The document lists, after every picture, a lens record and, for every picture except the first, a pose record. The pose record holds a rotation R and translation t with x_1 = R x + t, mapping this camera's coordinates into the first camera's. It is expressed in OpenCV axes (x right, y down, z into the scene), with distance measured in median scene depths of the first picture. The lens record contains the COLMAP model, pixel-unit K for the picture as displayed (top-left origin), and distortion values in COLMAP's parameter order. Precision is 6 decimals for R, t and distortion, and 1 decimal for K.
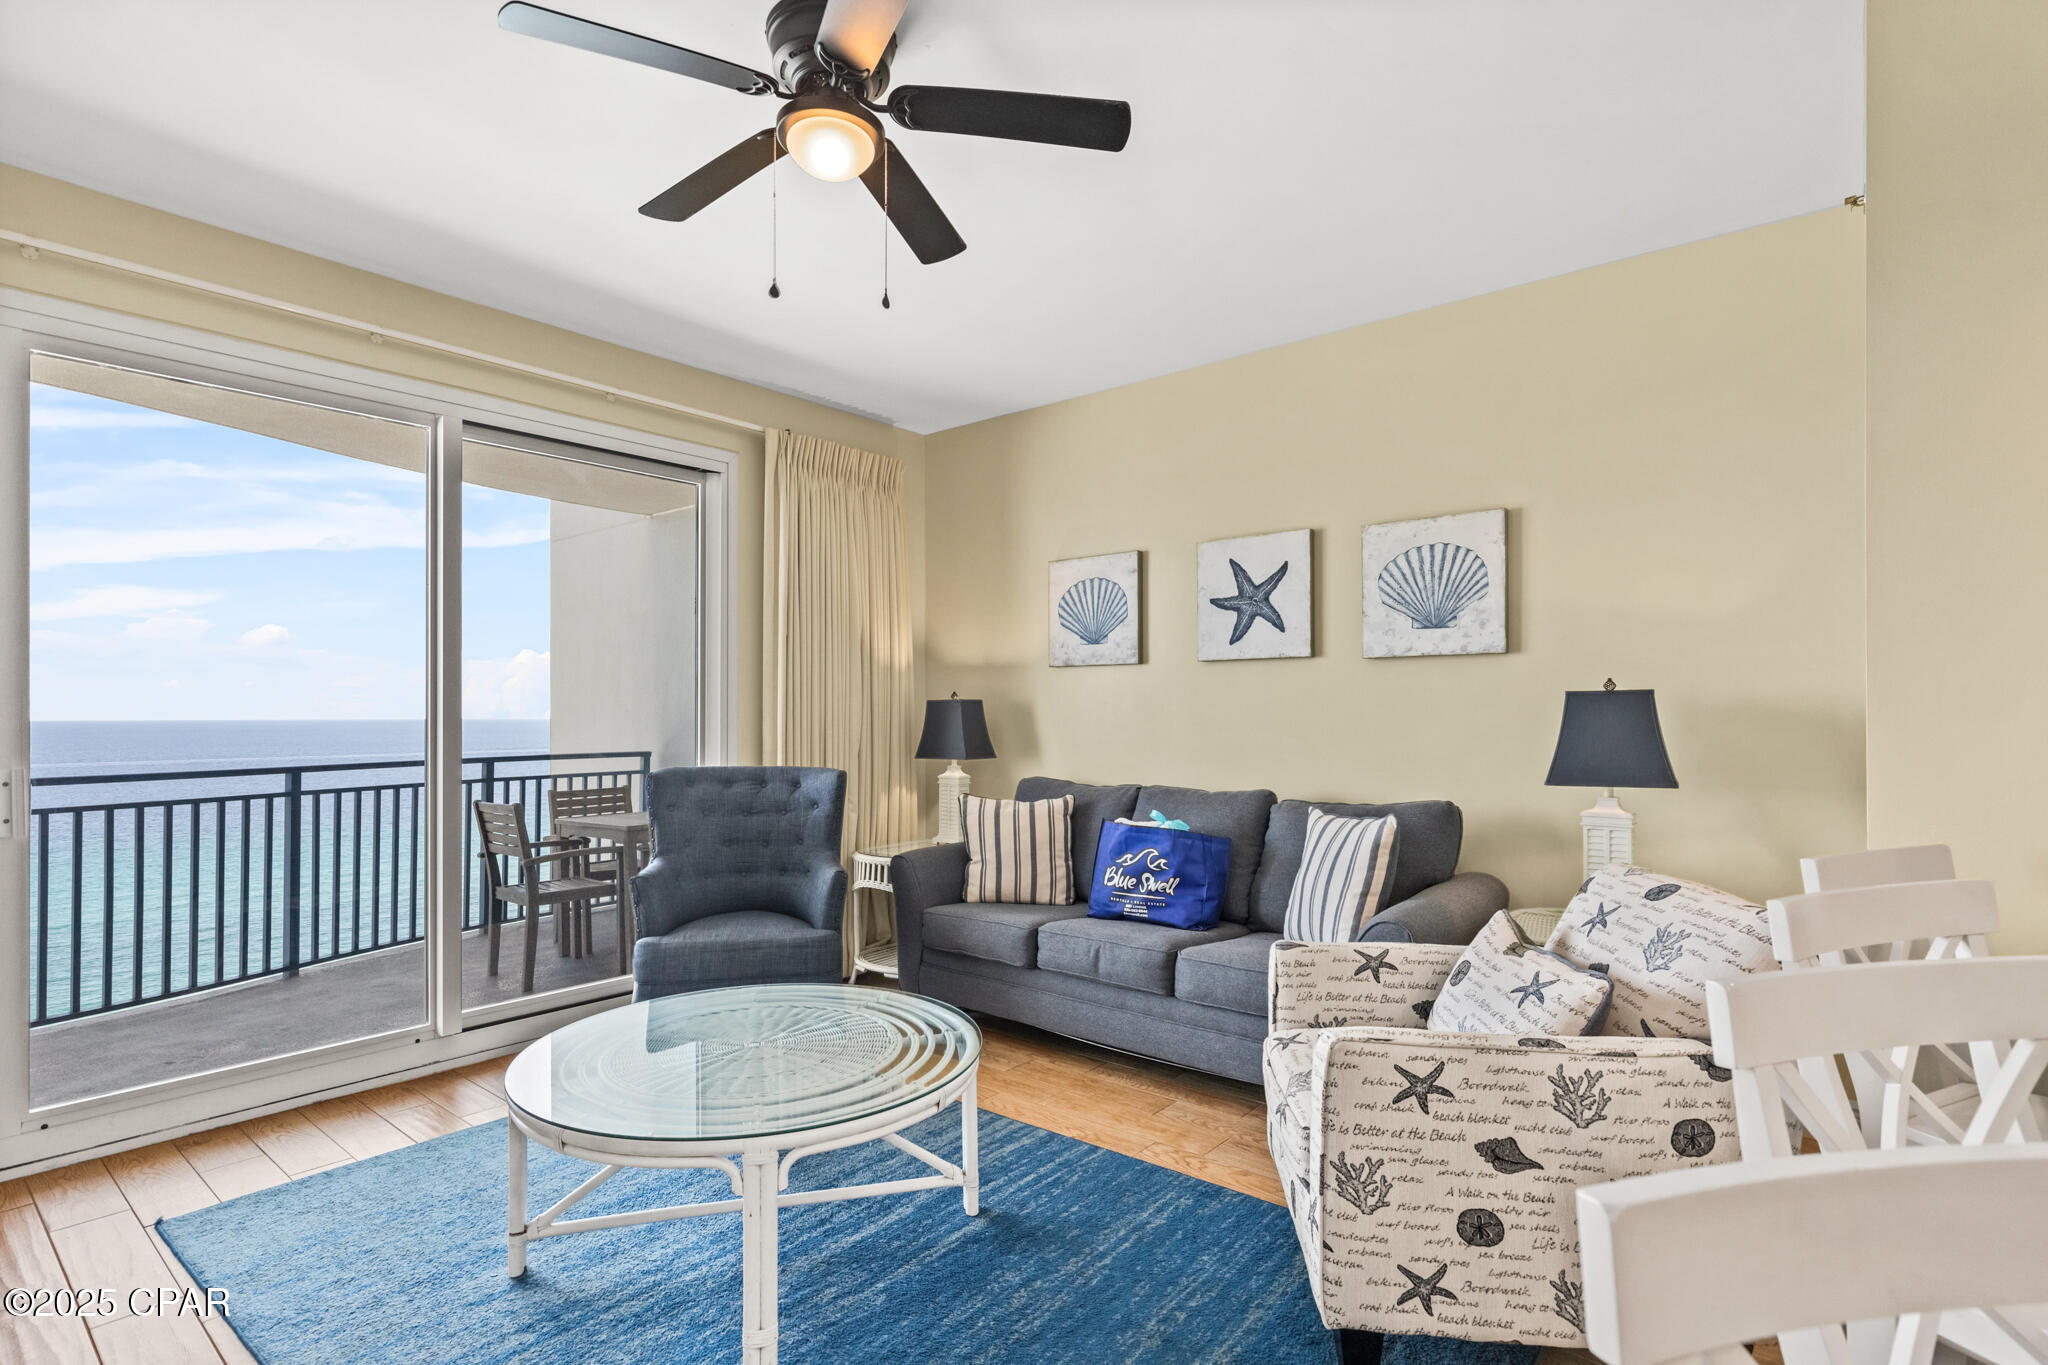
lens RADIAL K [[1024.0, 0, 999.5], [0, 1024.0, 696.9], [0, 0, 1]] dist [0.004870, -0.002112]
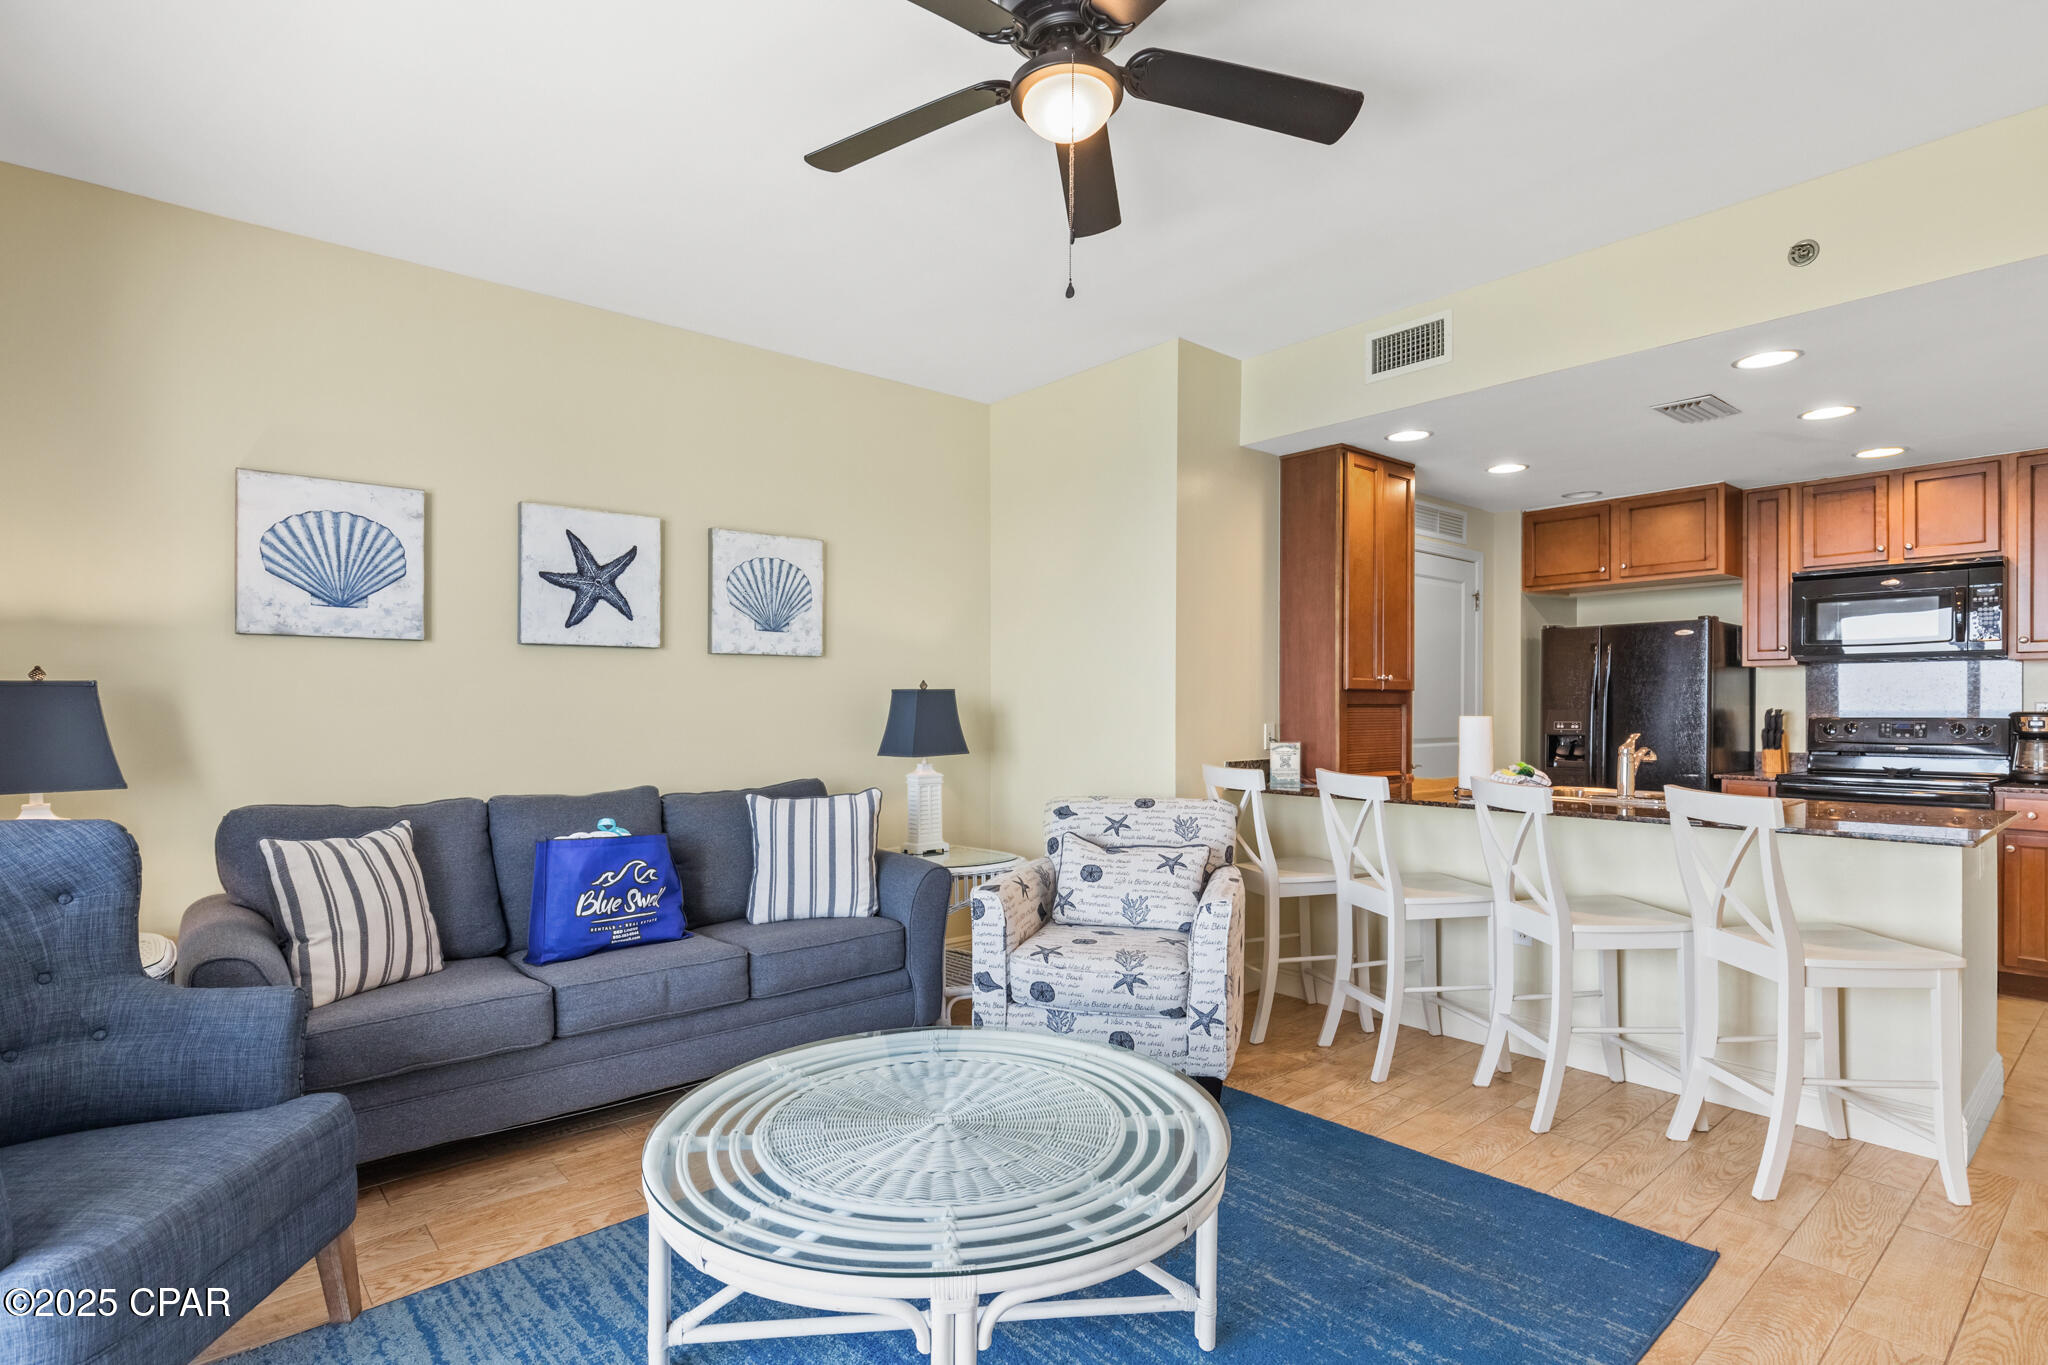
lens RADIAL K [[1024.0, 0, 1026.3], [0, 1024.0, 709.6], [0, 0, 1]] dist [0.004870, -0.002112]
pose [[0.139997, -0.004445, 0.990142, -0.623280], [-0.012994, 0.999896, 0.006326, 0.009225], [-0.990067, -0.013751, 0.139925, 0.512168]]
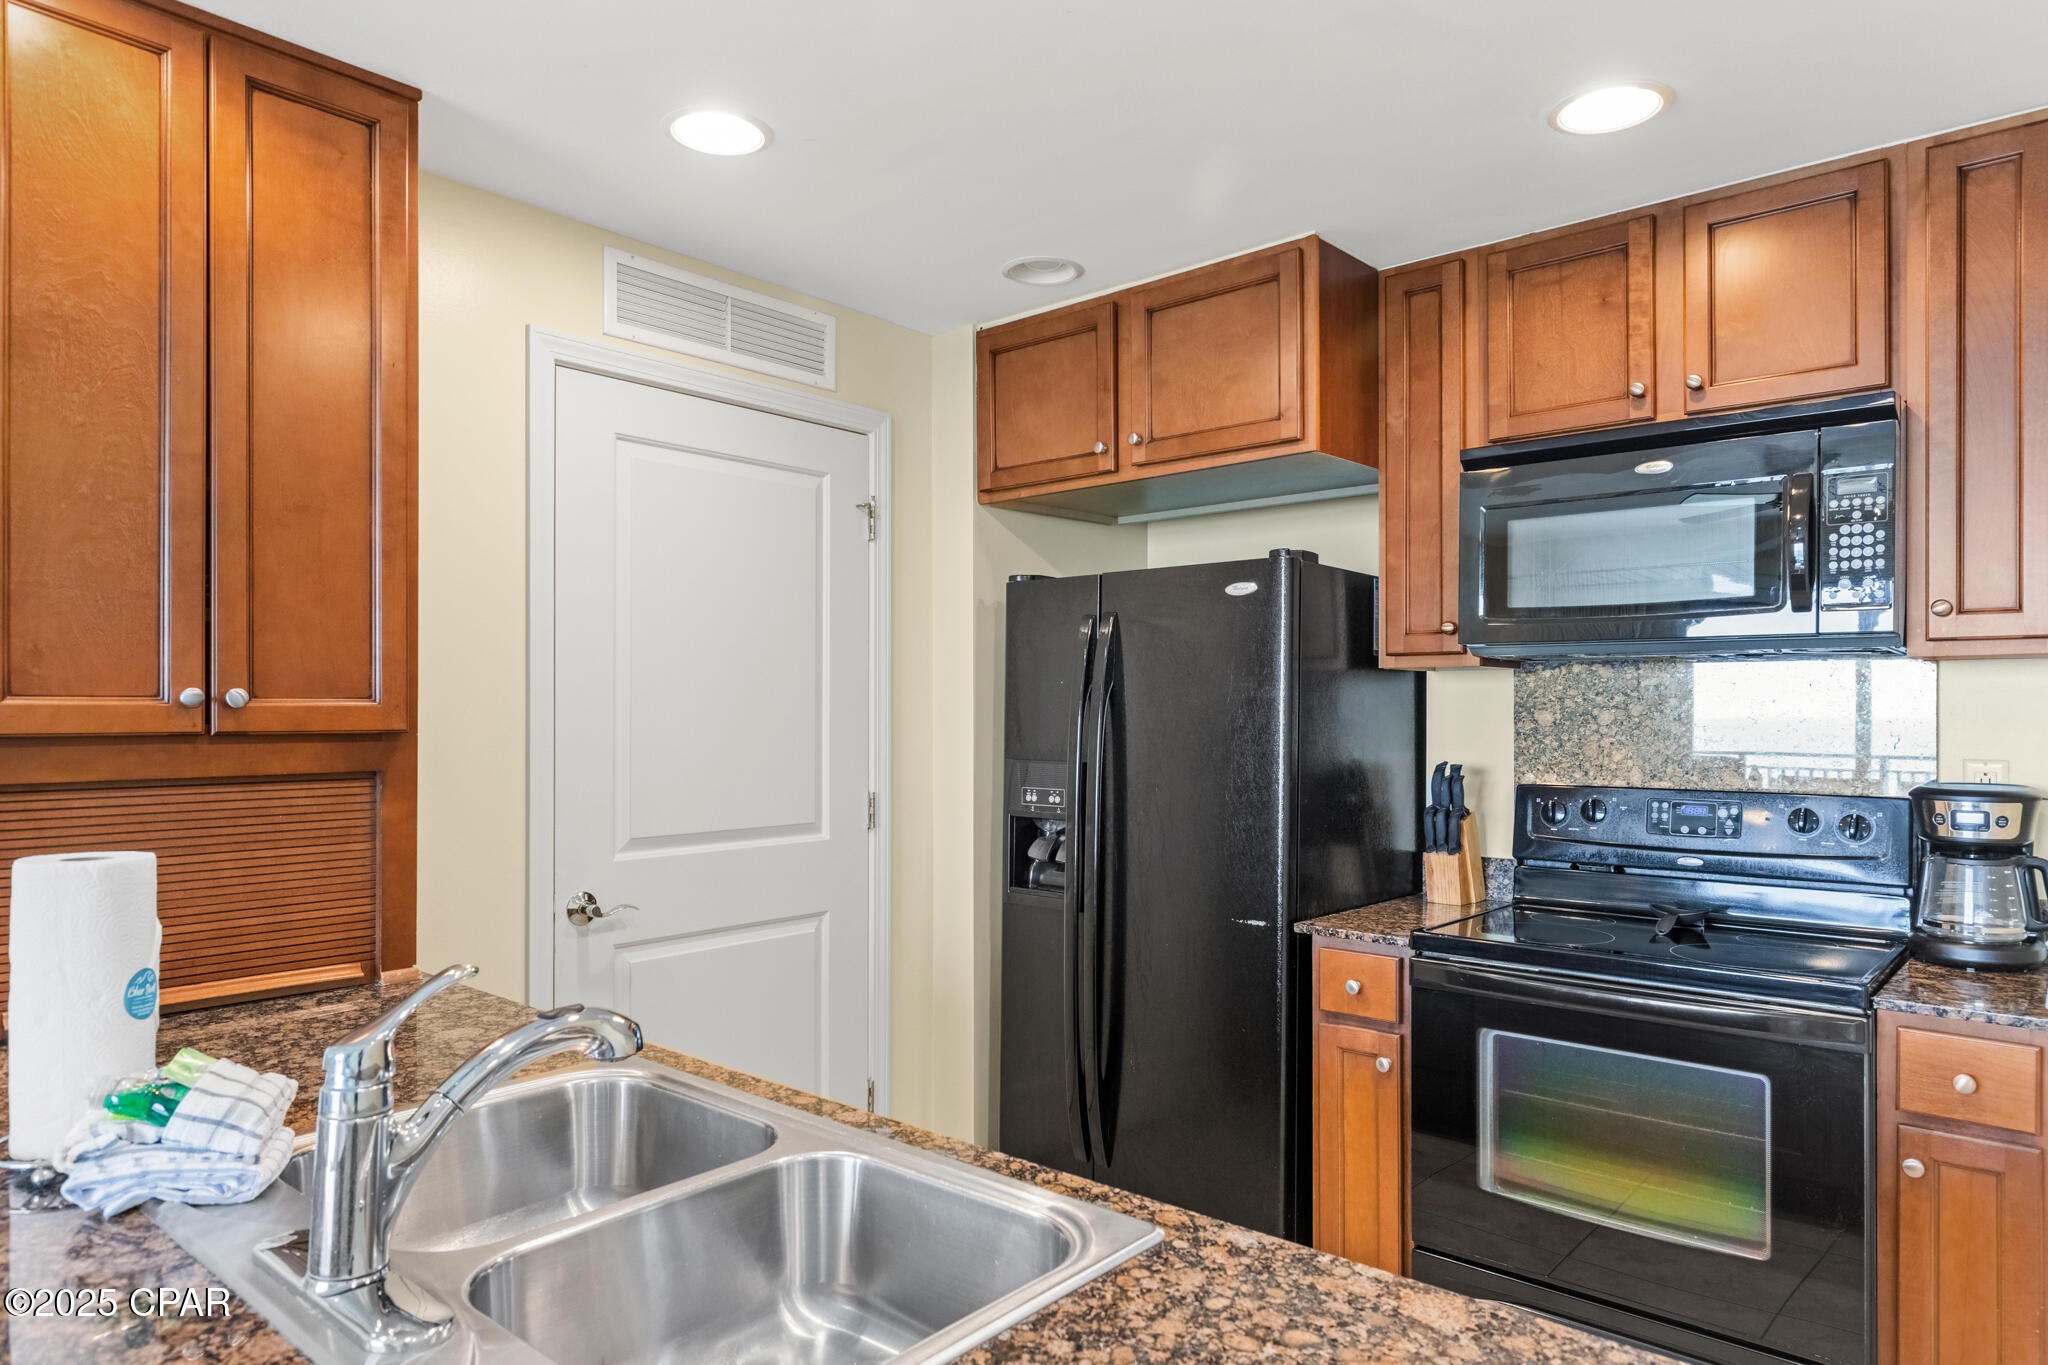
lens RADIAL K [[1251.0, 0, 1022.0], [0, 1251.0, 709.9], [0, 0, 1]] dist [0.001005, -0.001989]
pose [[-0.009390, -0.001654, 0.999955, 0.108574], [-0.015351, 0.999881, 0.001510, -0.024843], [-0.999838, -0.015336, -0.009414, -0.010419]]
